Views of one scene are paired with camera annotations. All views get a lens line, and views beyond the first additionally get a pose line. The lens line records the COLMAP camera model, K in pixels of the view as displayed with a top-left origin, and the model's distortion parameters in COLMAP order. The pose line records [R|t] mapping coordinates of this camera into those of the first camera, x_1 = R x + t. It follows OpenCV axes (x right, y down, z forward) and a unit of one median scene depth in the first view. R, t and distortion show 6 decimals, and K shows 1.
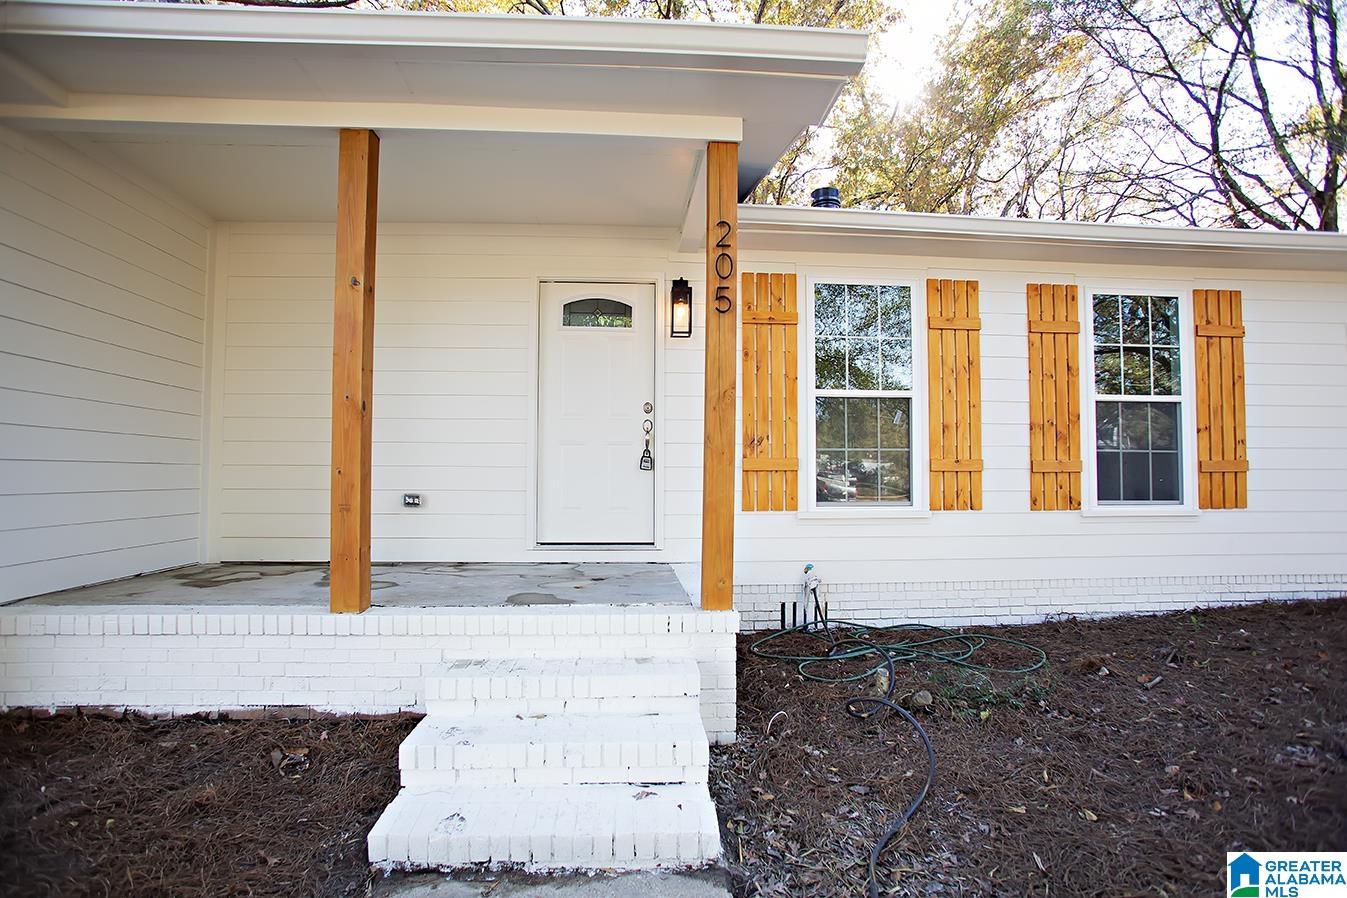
lens RADIAL K [[689.8, 0, 673.5], [0, 689.8, 449.0], [0, 0, 1]] dist [0.021077, 0.000072]
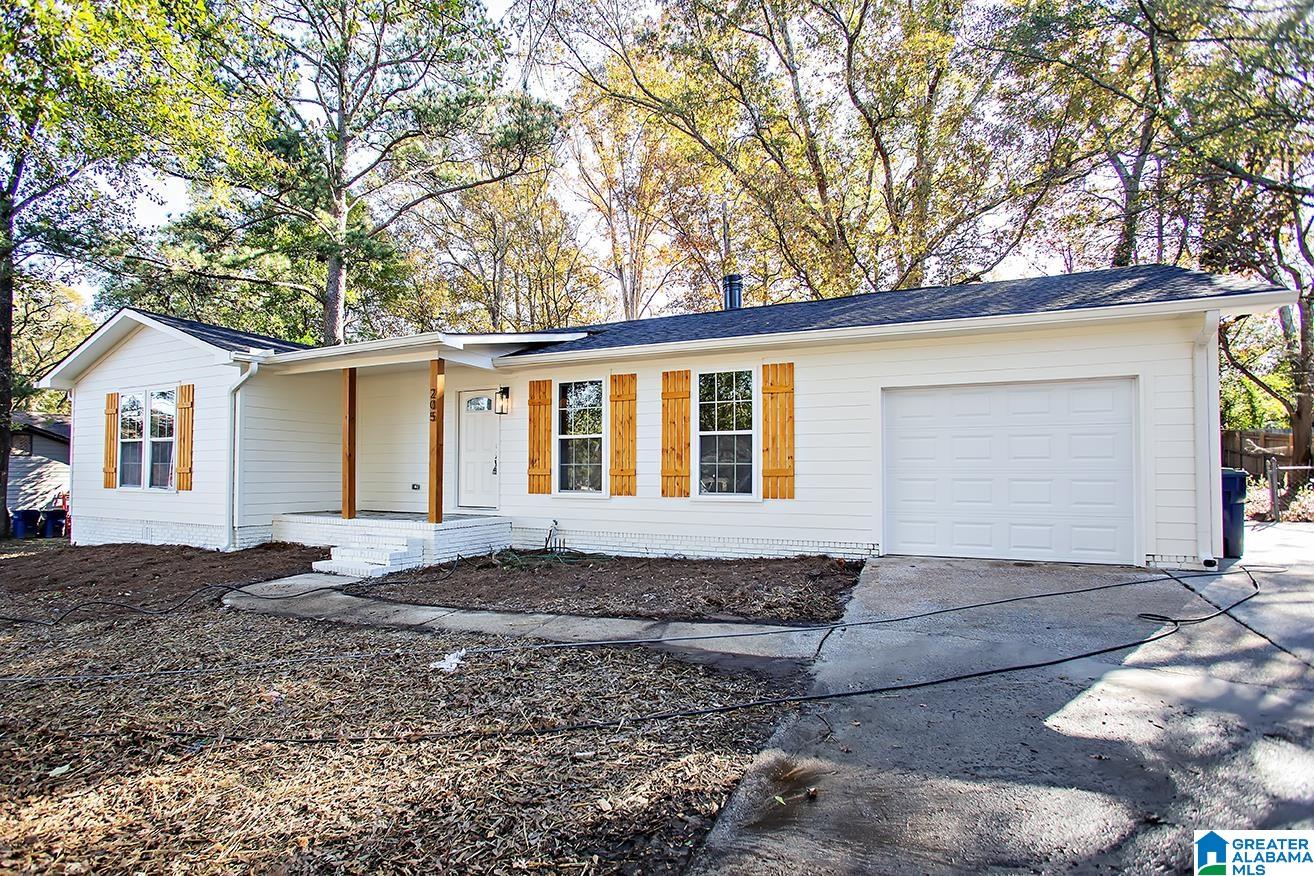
lens RADIAL K [[672.9, 0, 657.0], [0, 672.9, 438.0], [0, 0, 1]] dist [0.021077, 0.000072]
pose [[0.833689, -0.025752, -0.551634, 1.492483], [0.028023, 0.999598, -0.004312, -0.059528], [0.551523, -0.011864, 0.834075, -0.488204]]
